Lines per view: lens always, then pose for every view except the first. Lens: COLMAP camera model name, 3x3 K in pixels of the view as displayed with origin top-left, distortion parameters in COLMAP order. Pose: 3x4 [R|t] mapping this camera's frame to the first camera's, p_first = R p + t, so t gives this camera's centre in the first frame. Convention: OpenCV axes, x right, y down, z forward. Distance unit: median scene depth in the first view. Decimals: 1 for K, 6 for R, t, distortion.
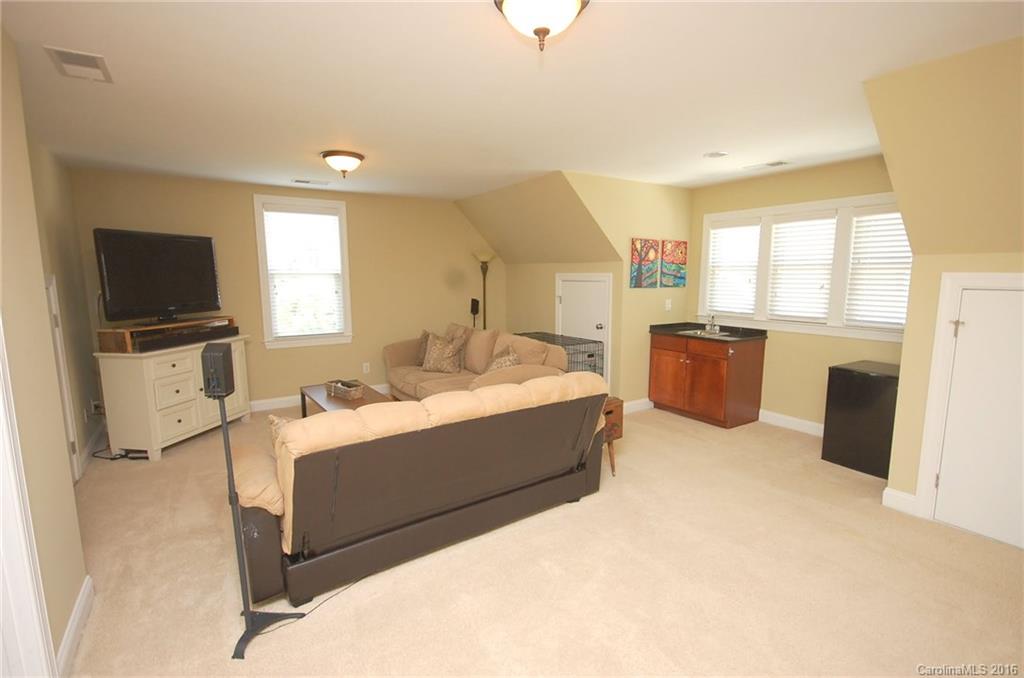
lens RADIAL K [[484.5, 0, 512.0], [0, 484.5, 339.0], [0, 0, 1]] dist [0.000658, 0.000094]
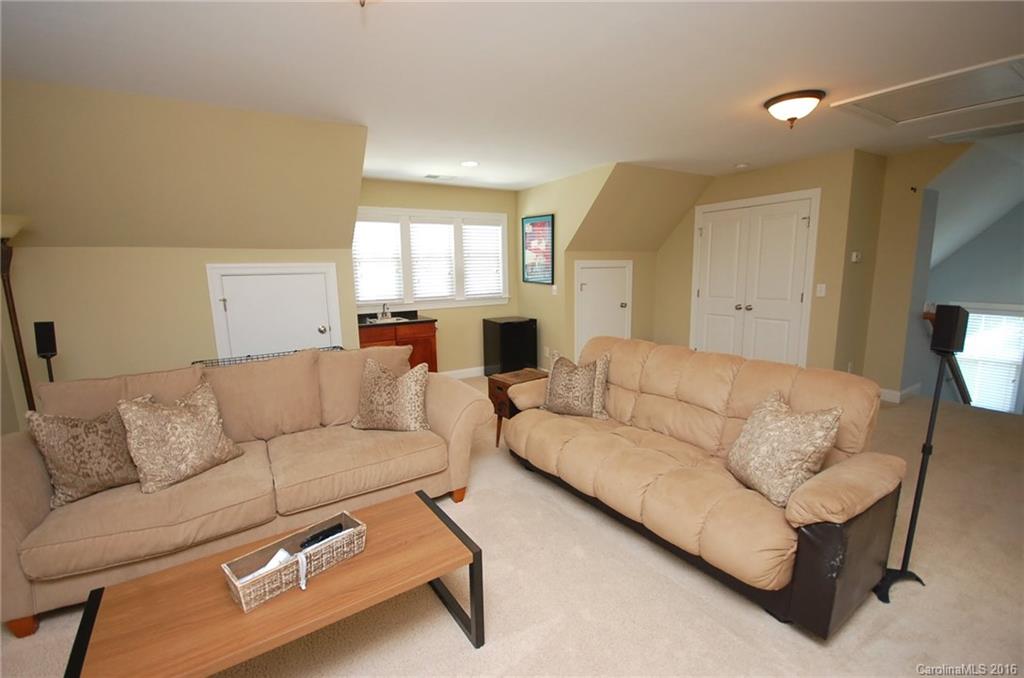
lens RADIAL K [[450.3, 0, 512.0], [0, 450.3, 339.0], [0, 0, 1]] dist [0.018044, -0.014693]
pose [[-0.015283, -0.154899, 0.987812, -0.618544], [0.156391, 0.975398, 0.155372, -0.086438], [-0.987577, 0.156859, 0.009318, 0.758467]]
